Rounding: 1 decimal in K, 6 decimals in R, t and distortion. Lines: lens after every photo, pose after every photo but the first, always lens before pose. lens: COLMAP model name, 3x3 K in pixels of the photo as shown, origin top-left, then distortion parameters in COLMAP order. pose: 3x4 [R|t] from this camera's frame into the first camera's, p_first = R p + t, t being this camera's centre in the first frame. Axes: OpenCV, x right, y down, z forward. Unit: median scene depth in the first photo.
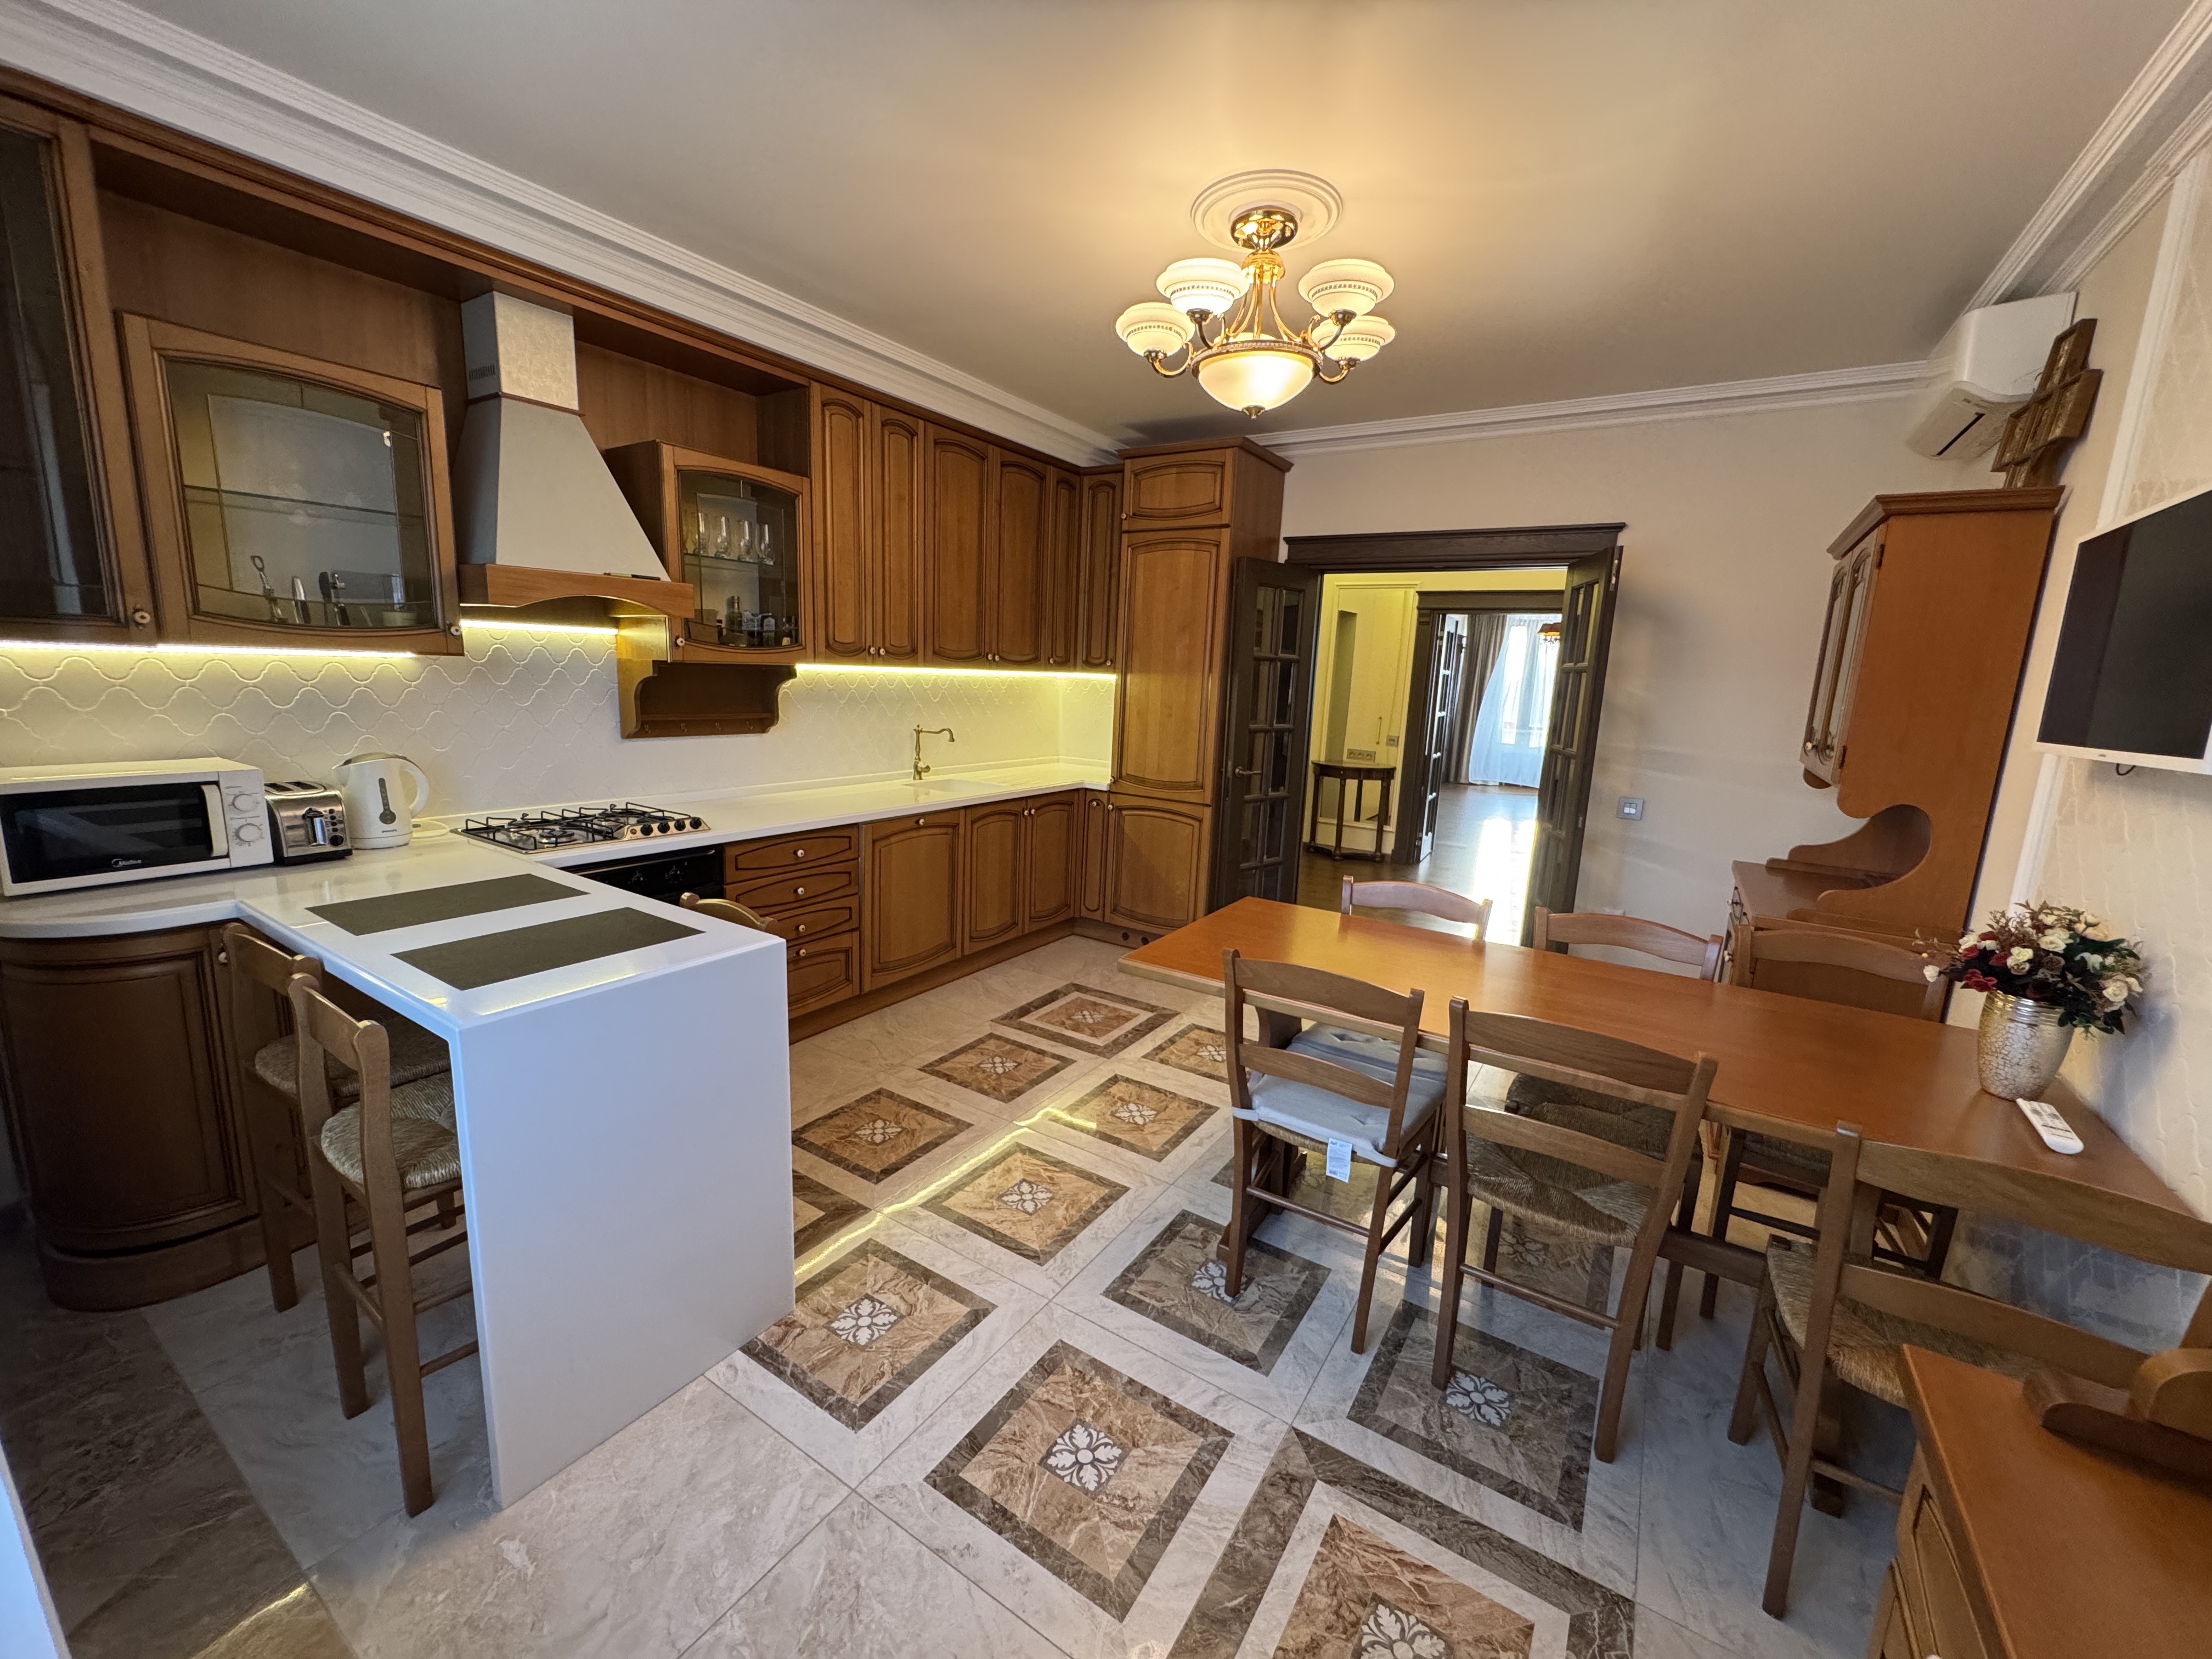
lens RADIAL K [[878.4, 0, 1093.3], [0, 878.4, 824.4], [0, 0, 1]] dist [-0.007055, 0.000667]
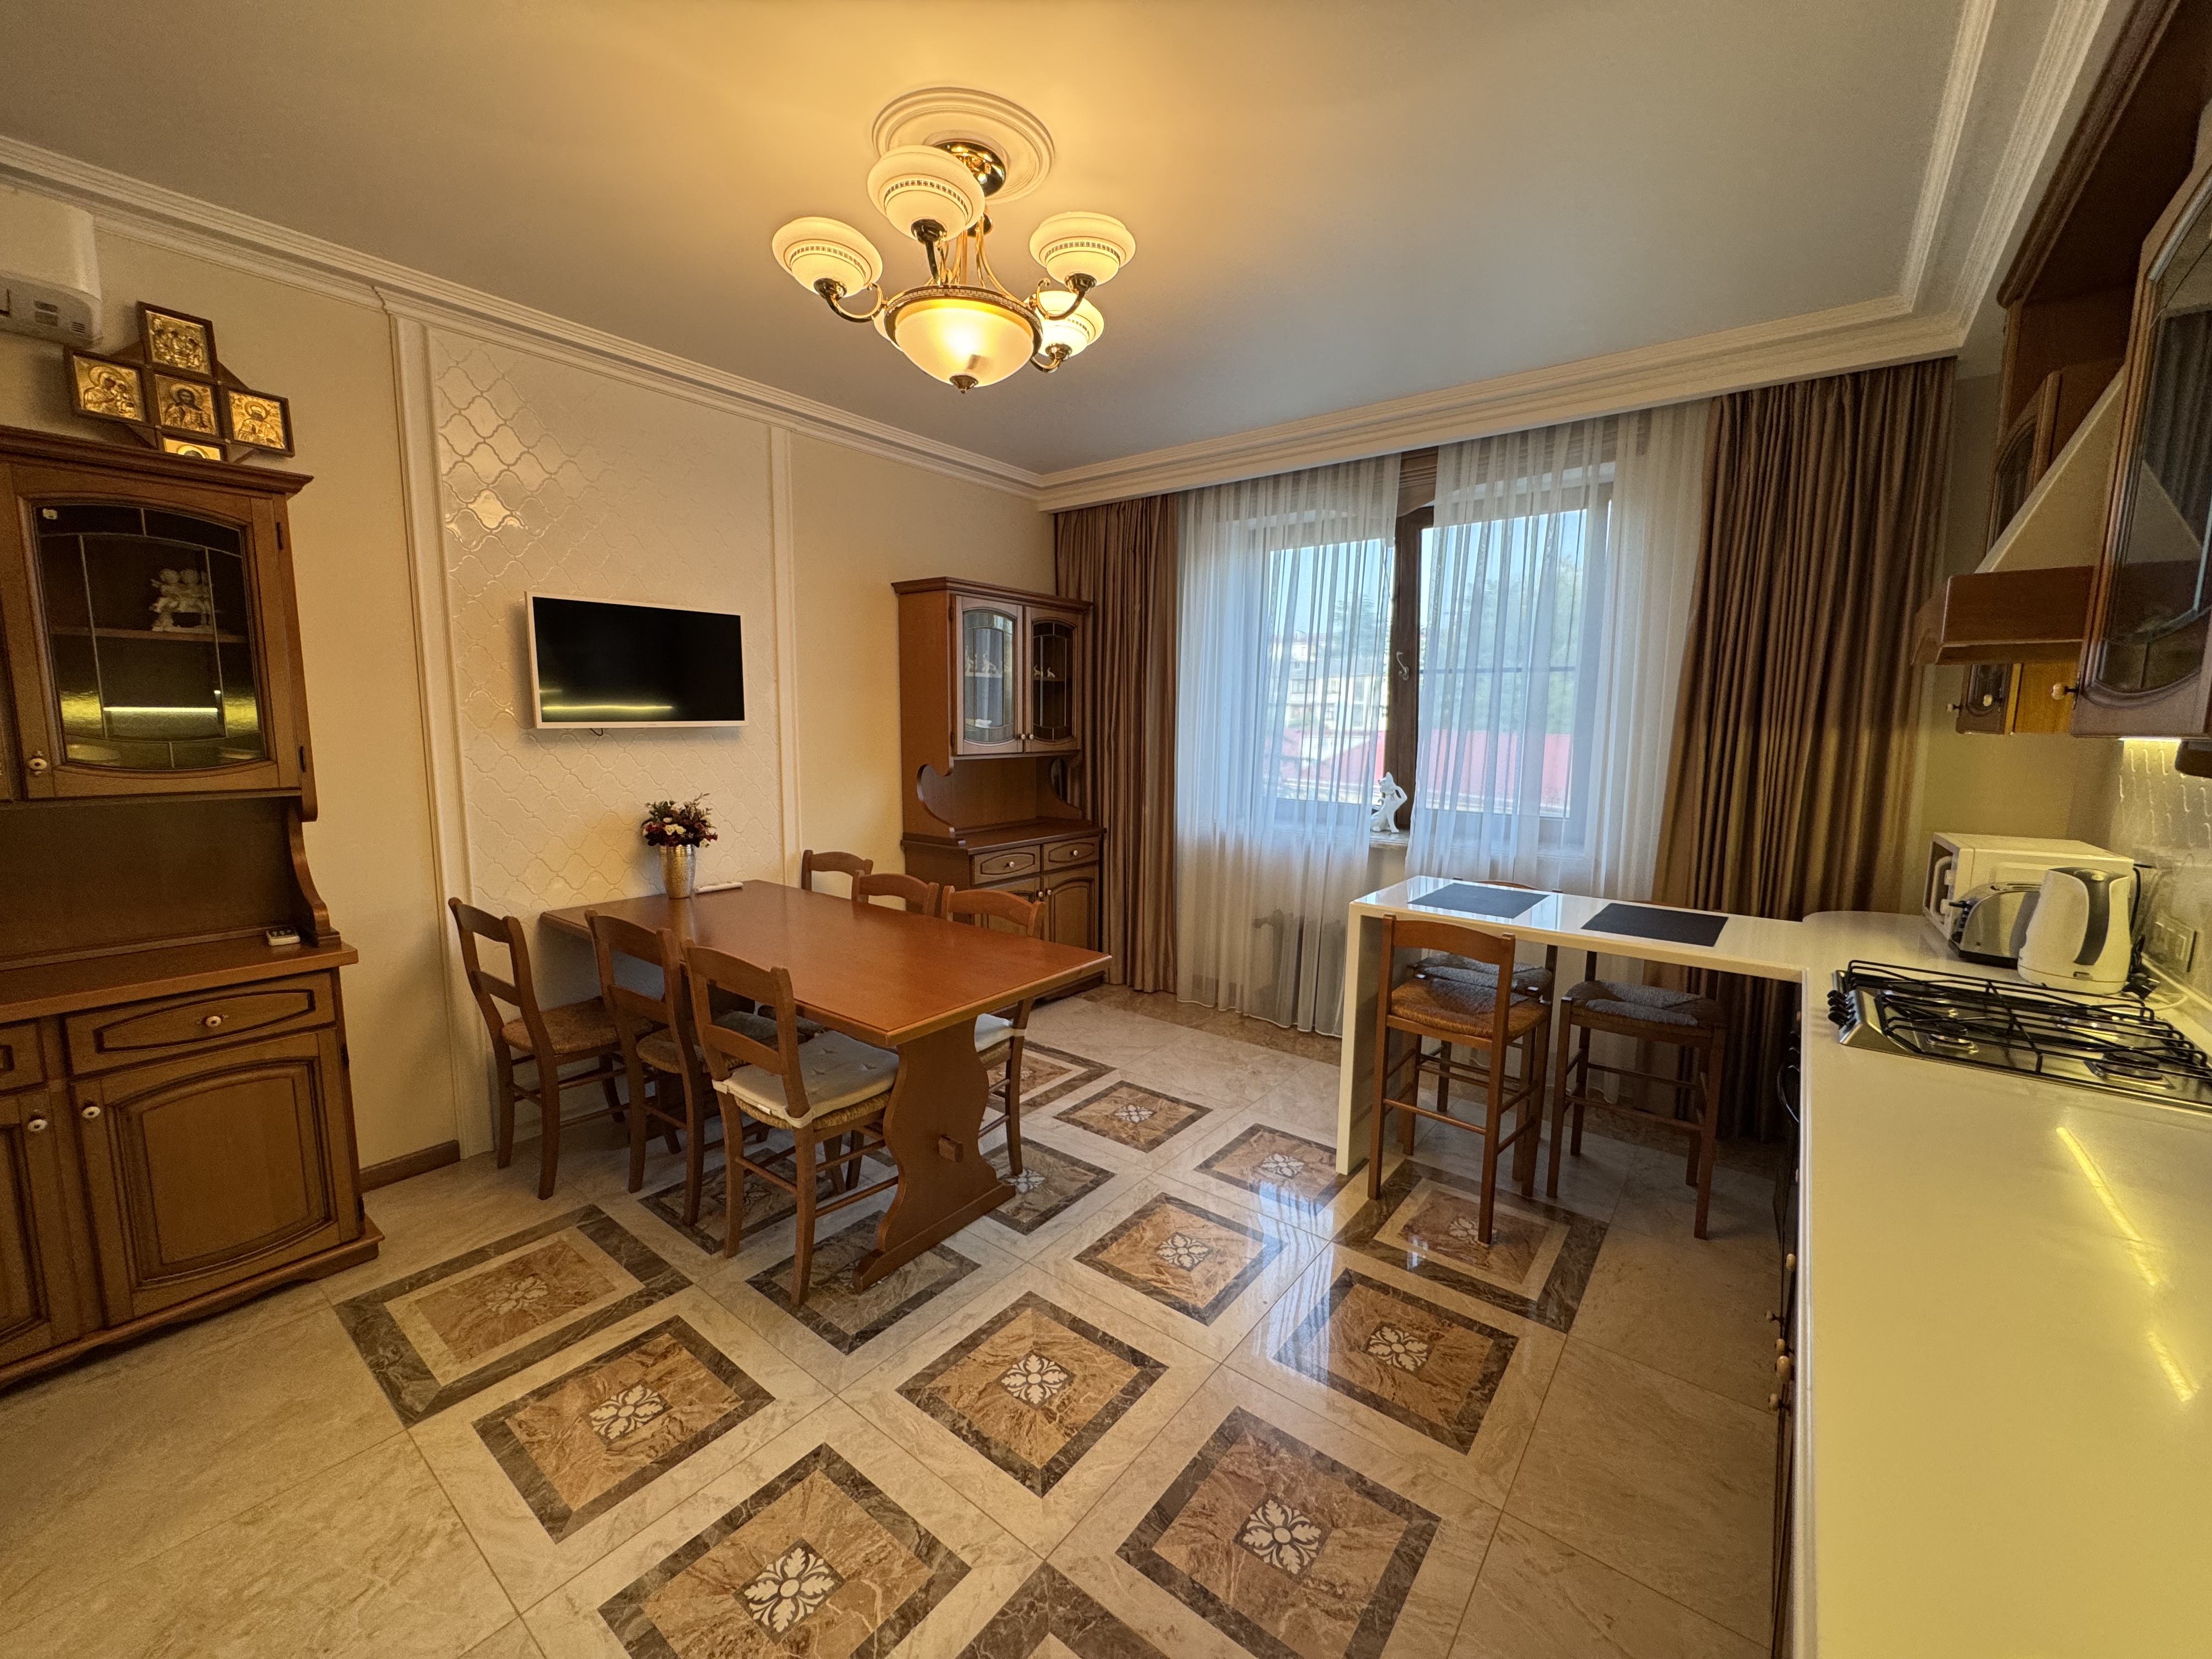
lens RADIAL K [[878.4, 0, 1105.9], [0, 878.4, 824.9], [0, 0, 1]] dist [-0.007055, 0.000667]
pose [[-0.995987, -0.057892, 0.068258, -0.023667], [-0.034972, 0.953735, 0.298608, -0.250408], [-0.082387, 0.295022, -0.951932, 1.443658]]
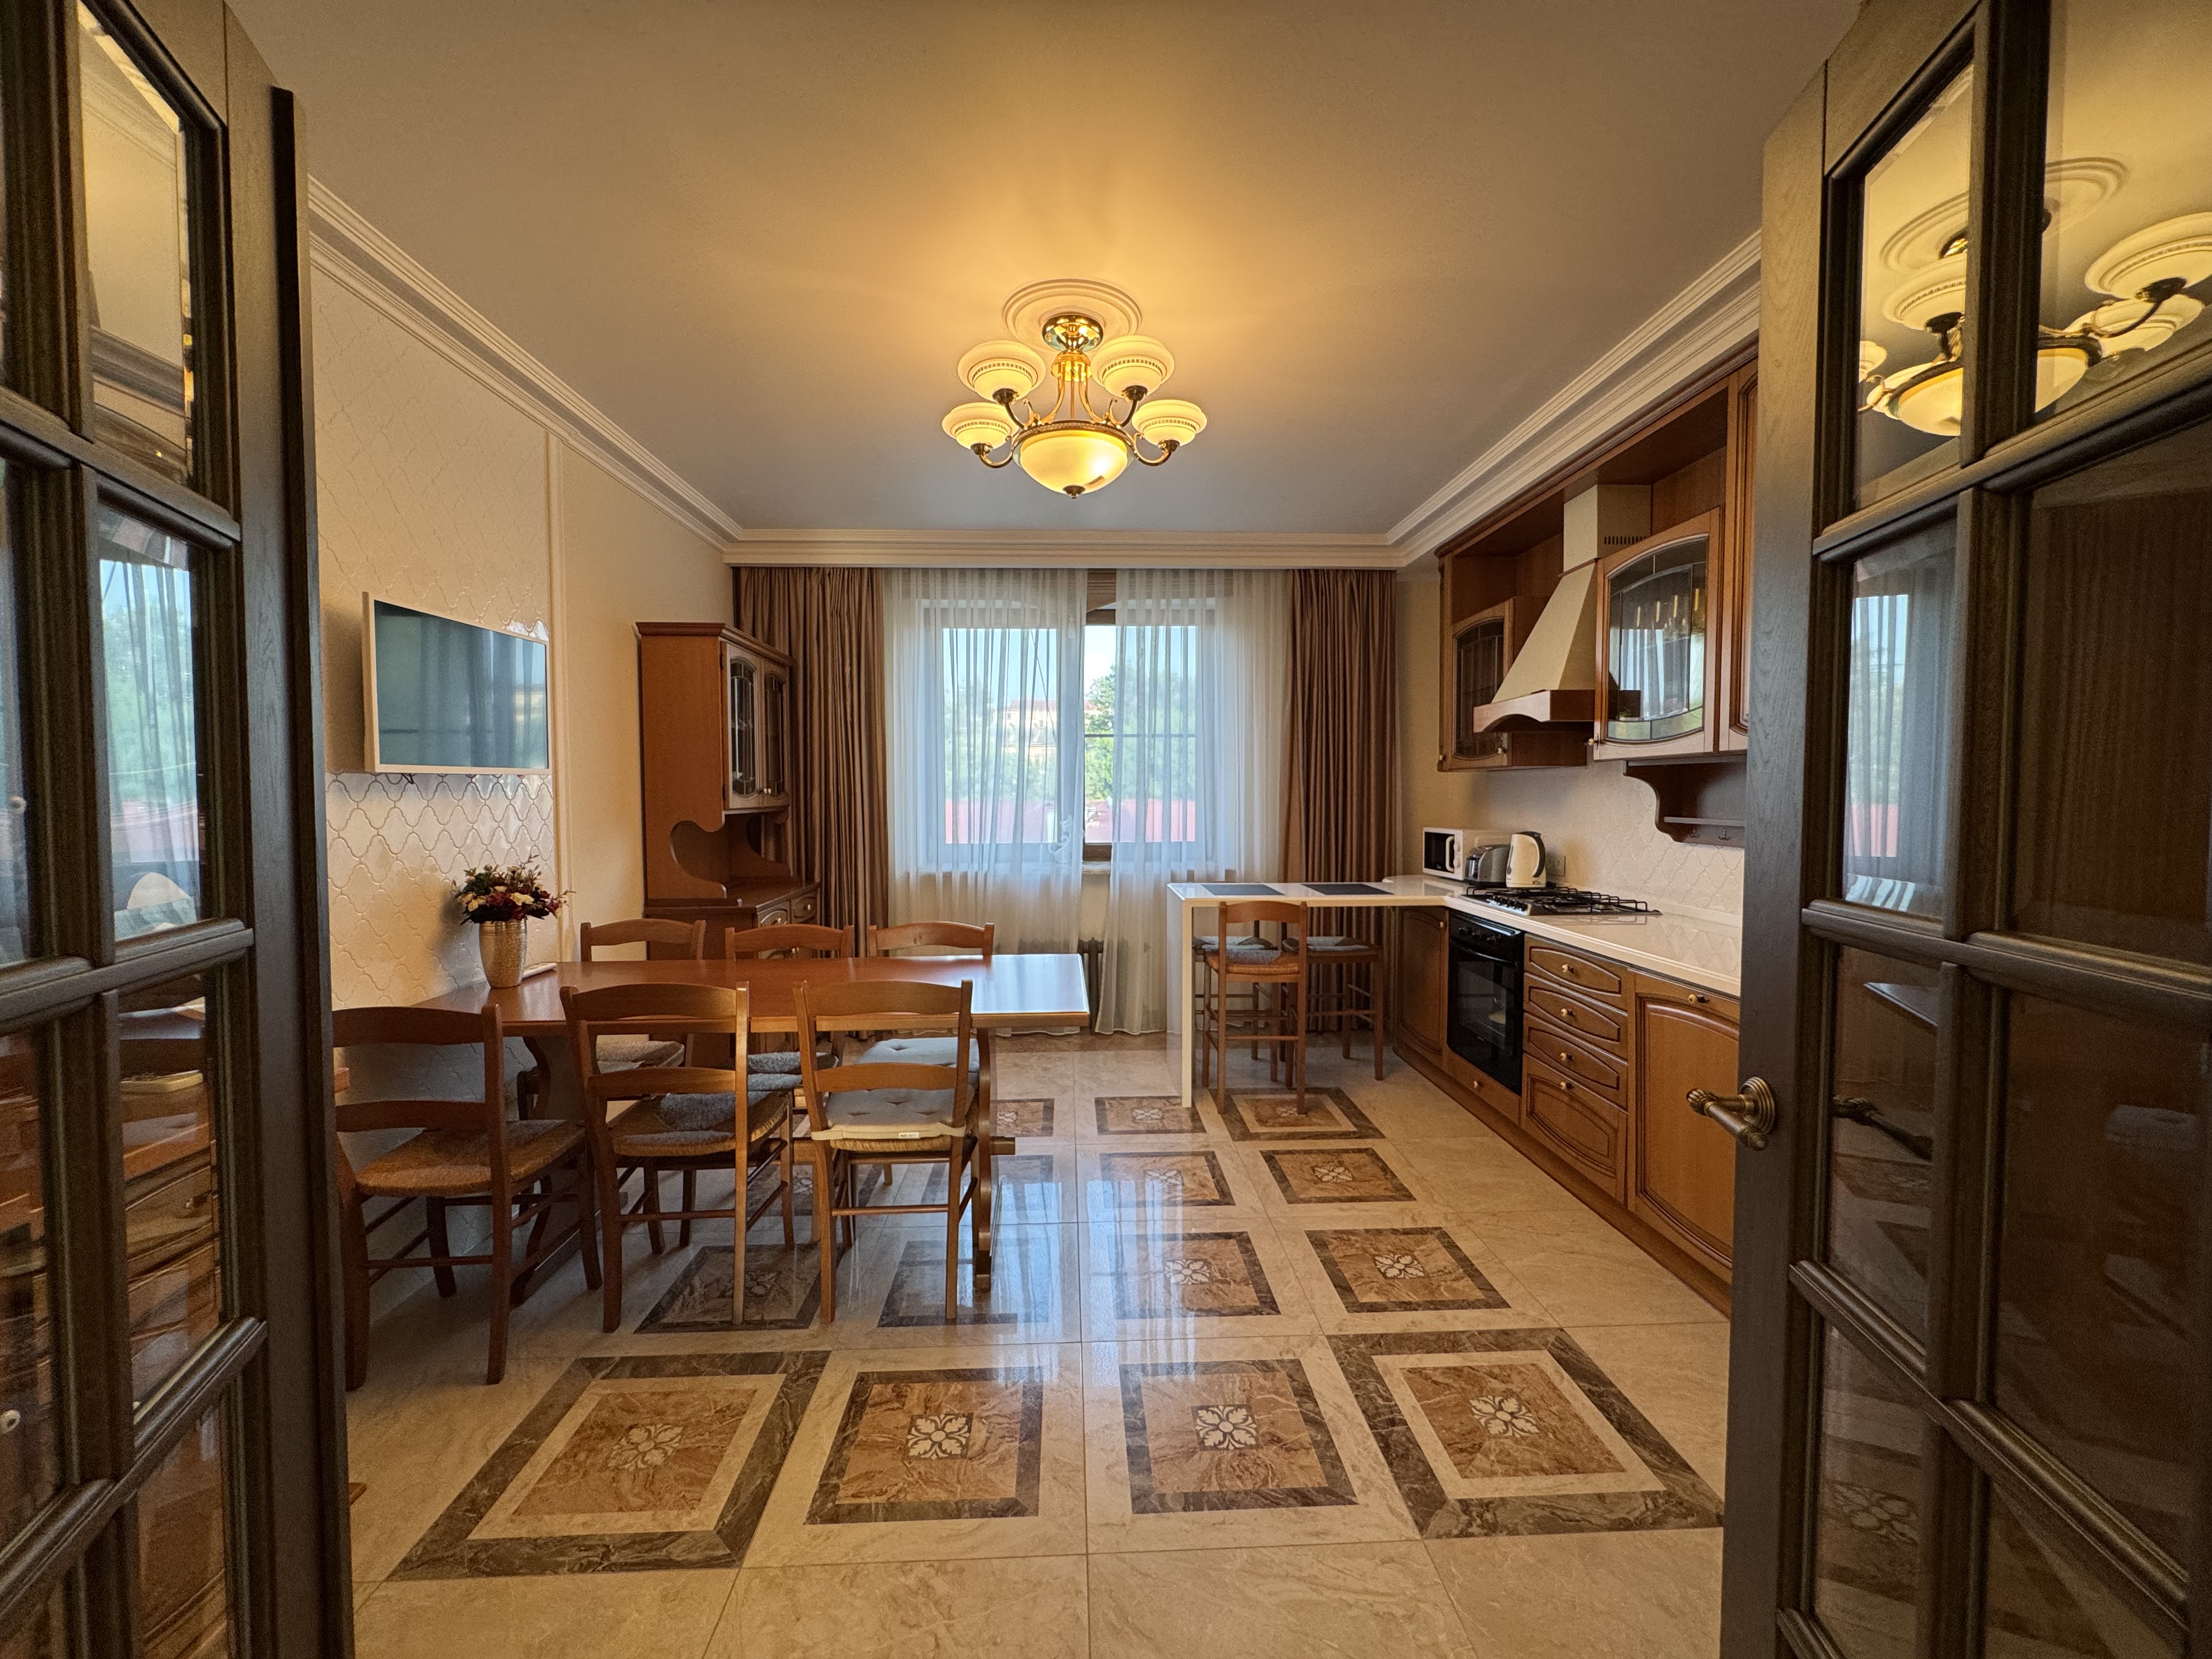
lens RADIAL K [[878.4, 0, 1100.3], [0, 878.4, 830.6], [0, 0, 1]] dist [-0.007055, 0.000667]
pose [[-0.810023, -0.008995, -0.586329, 0.580838], [-0.128858, 0.978173, 0.163013, -0.192211], [0.572065, 0.207598, -0.793502, 1.469476]]
